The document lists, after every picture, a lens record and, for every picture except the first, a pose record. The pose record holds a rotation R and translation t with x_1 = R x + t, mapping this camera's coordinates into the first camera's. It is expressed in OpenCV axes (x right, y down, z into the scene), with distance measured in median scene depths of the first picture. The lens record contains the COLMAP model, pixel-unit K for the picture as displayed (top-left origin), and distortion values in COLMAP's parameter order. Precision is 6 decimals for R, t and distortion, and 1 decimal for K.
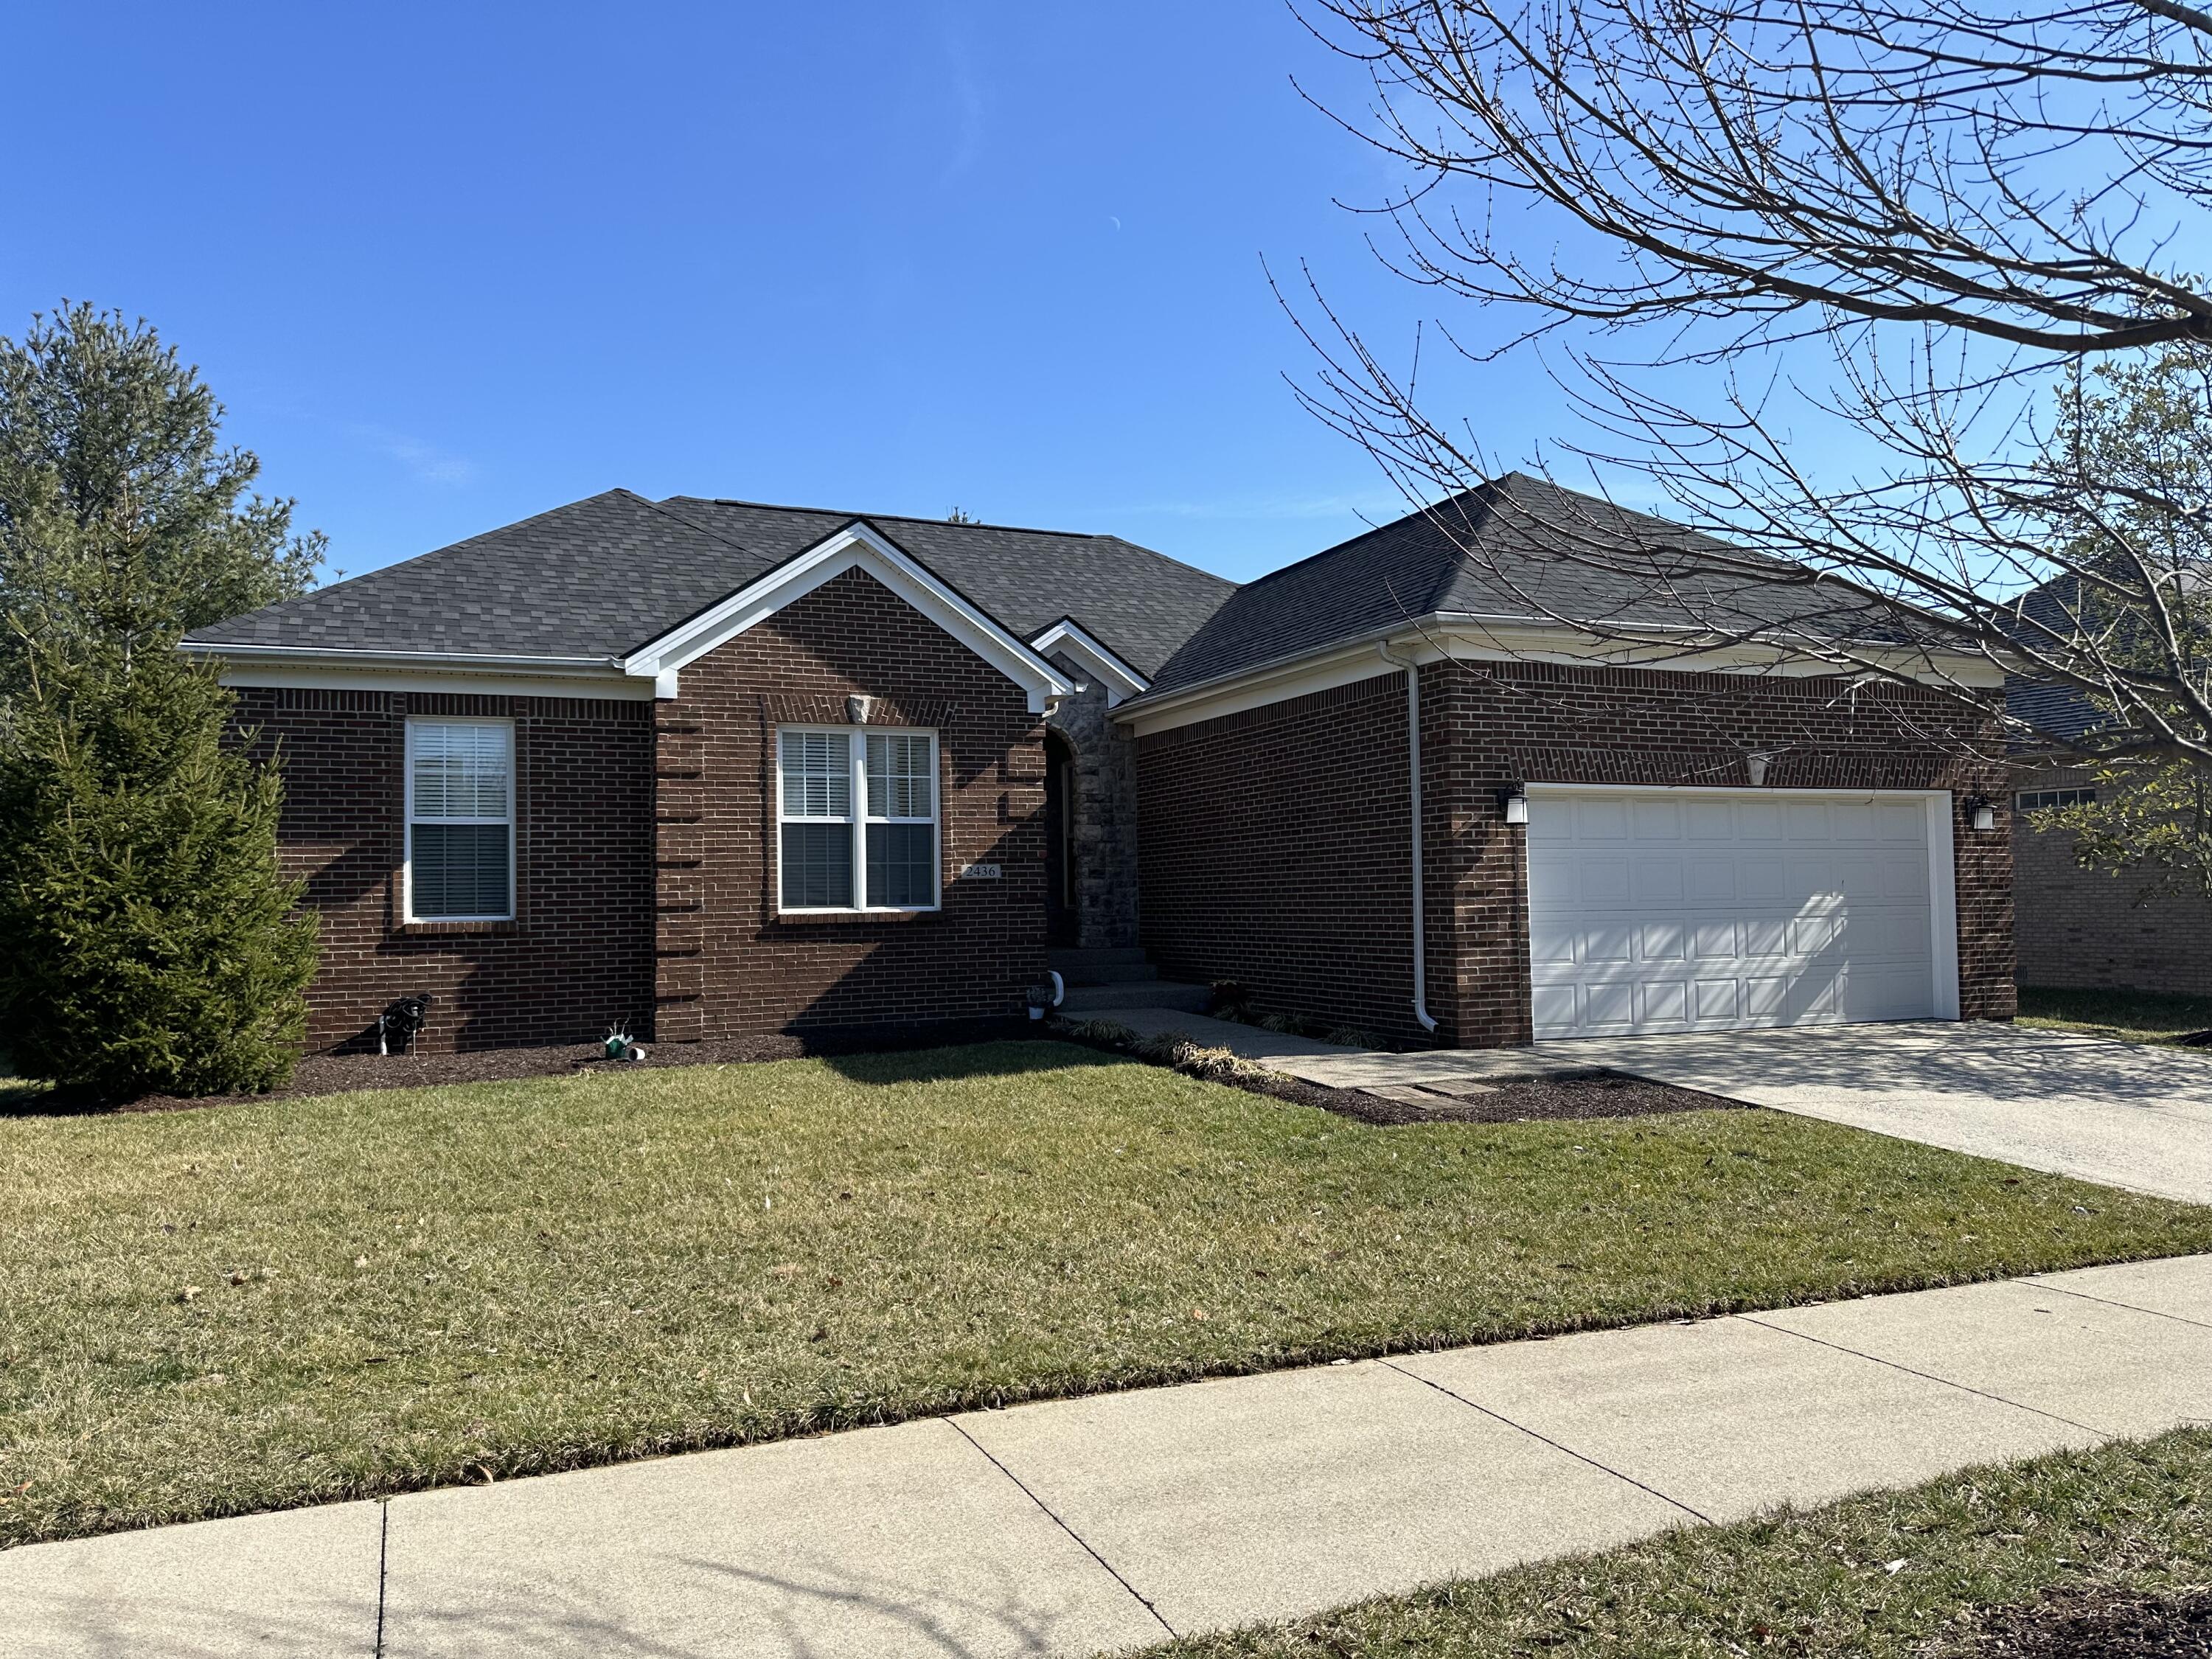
lens RADIAL K [[1572.5, 0, 1099.7], [0, 1572.5, 829.2], [0, 0, 1]] dist [0.047320, -0.000582]
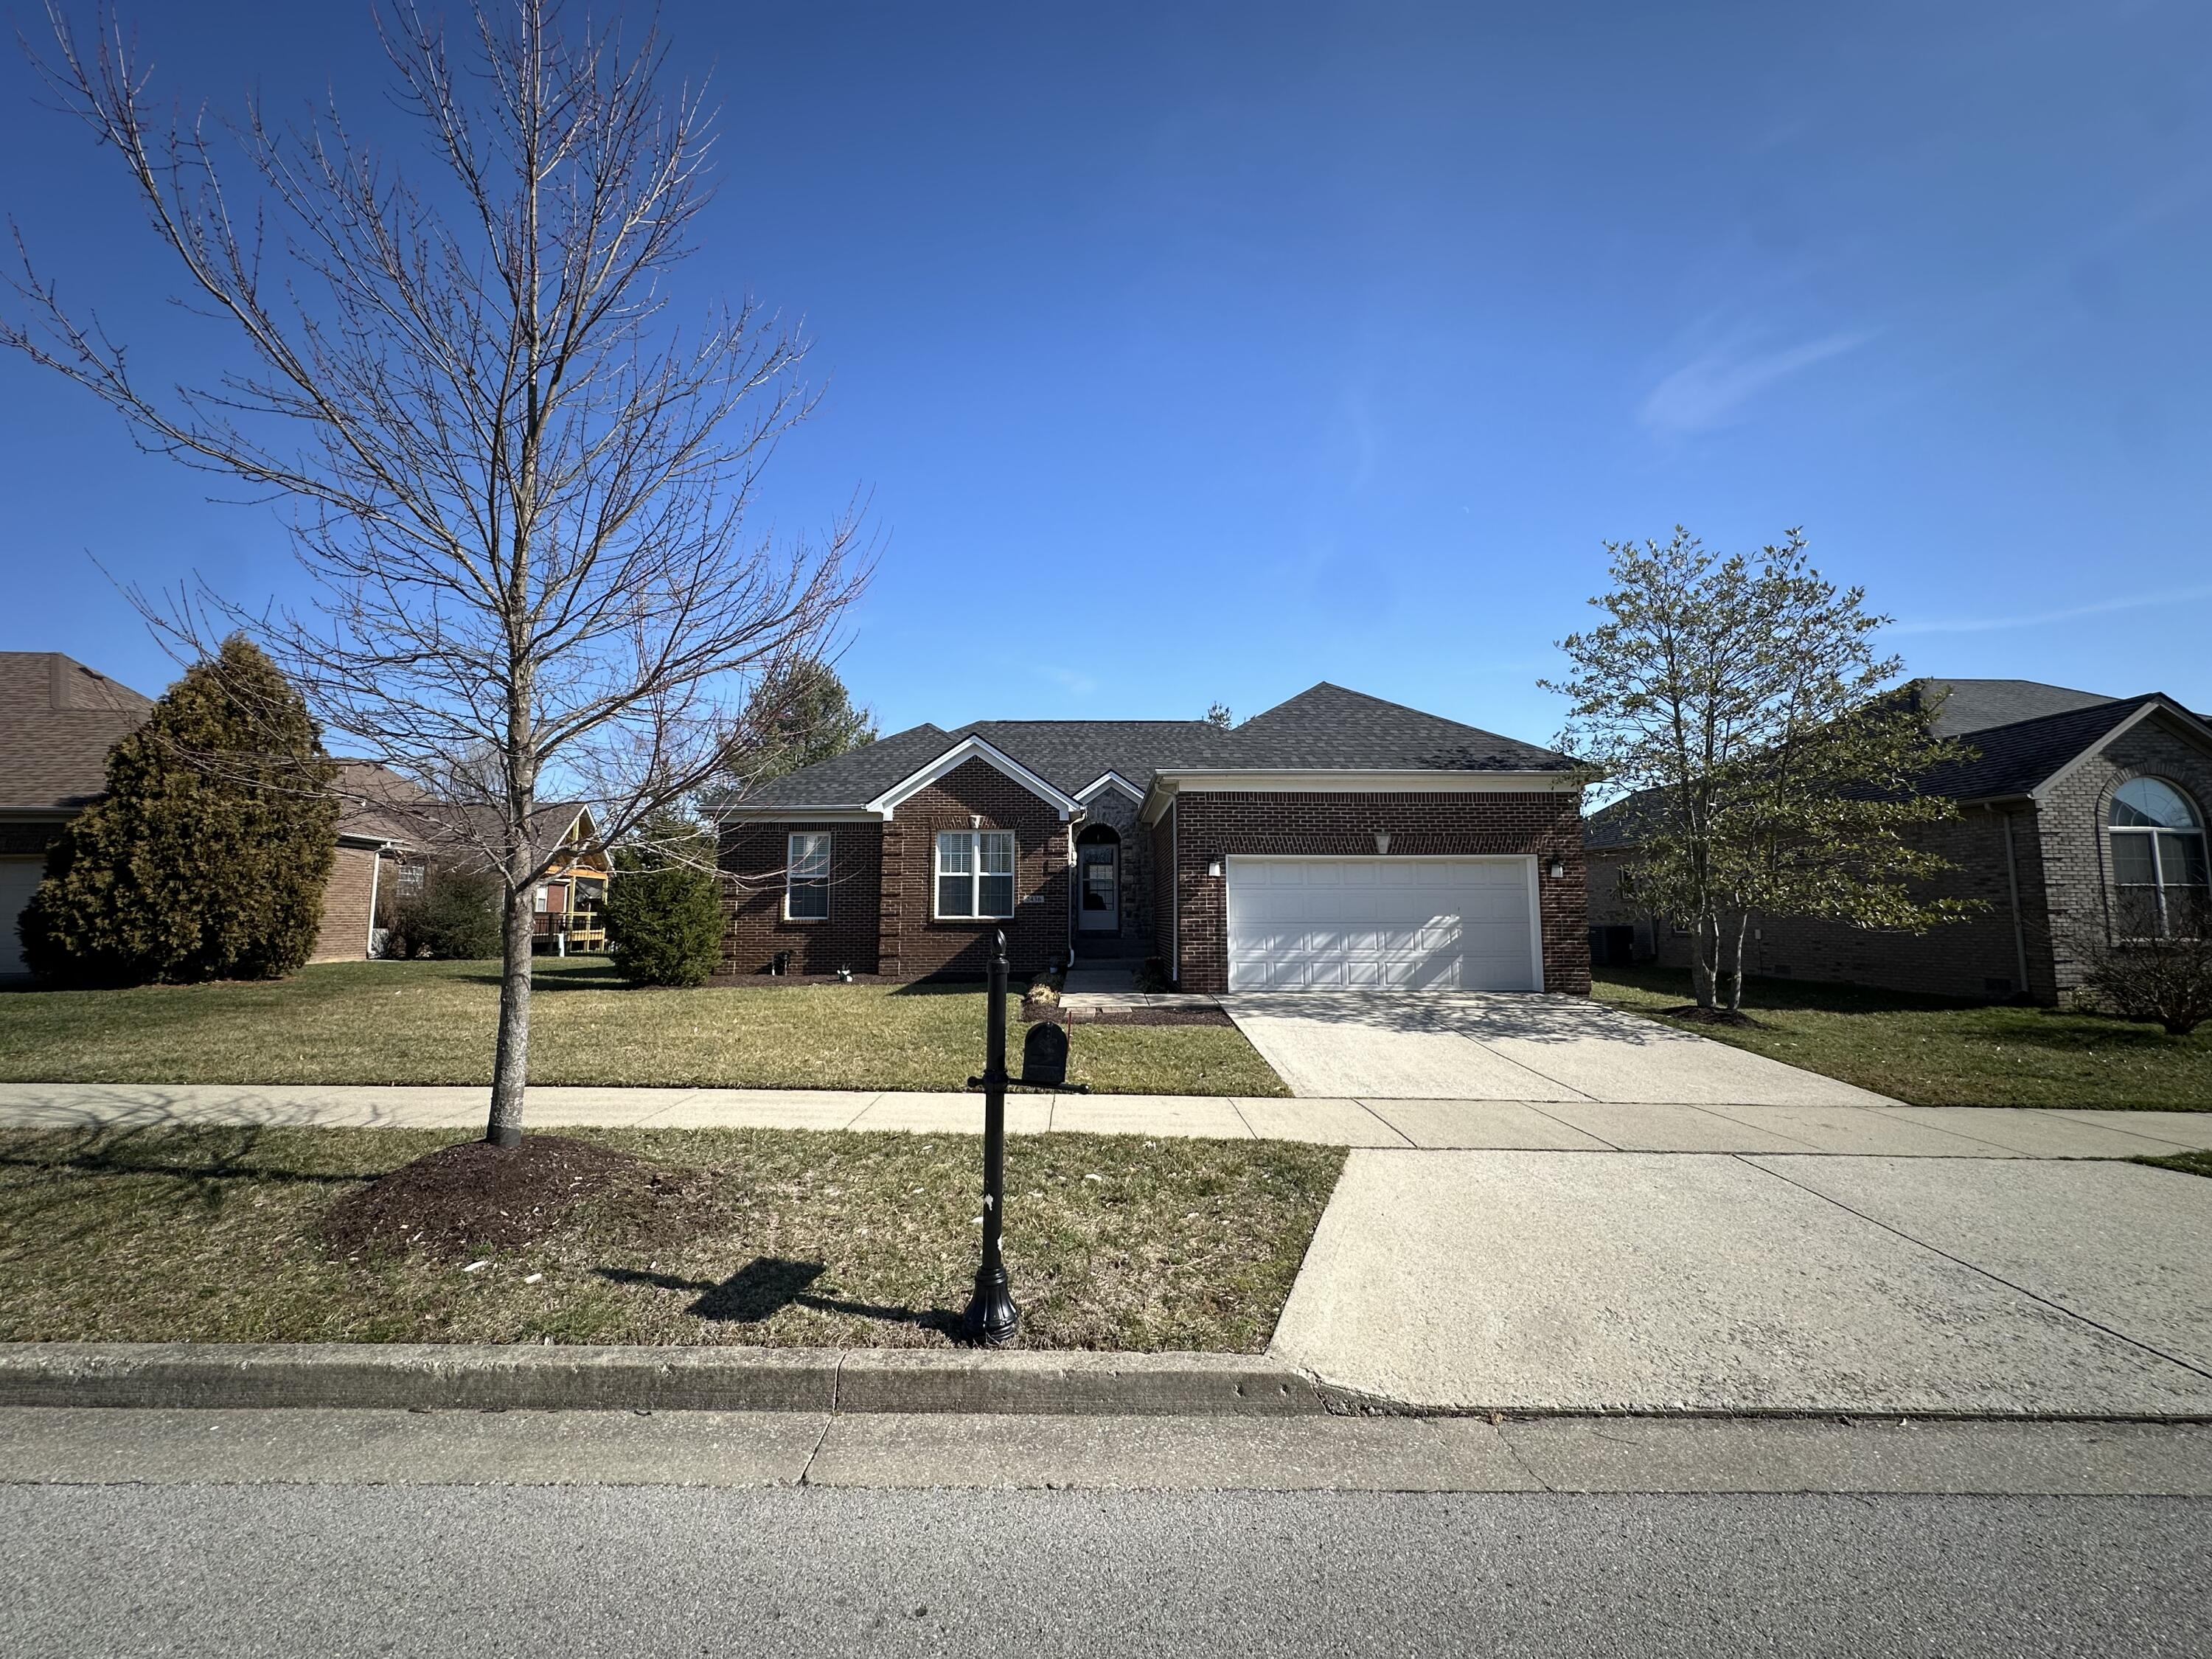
lens RADIAL K [[885.9, 0, 1114.1], [0, 885.9, 825.1], [0, 0, 1]] dist [0.000187, 0.000001]
pose [[0.921725, -0.026104, -0.386966, 0.498025], [0.006487, 0.998630, -0.051915, -0.009363], [0.387791, 0.045341, 0.920631, -0.029881]]
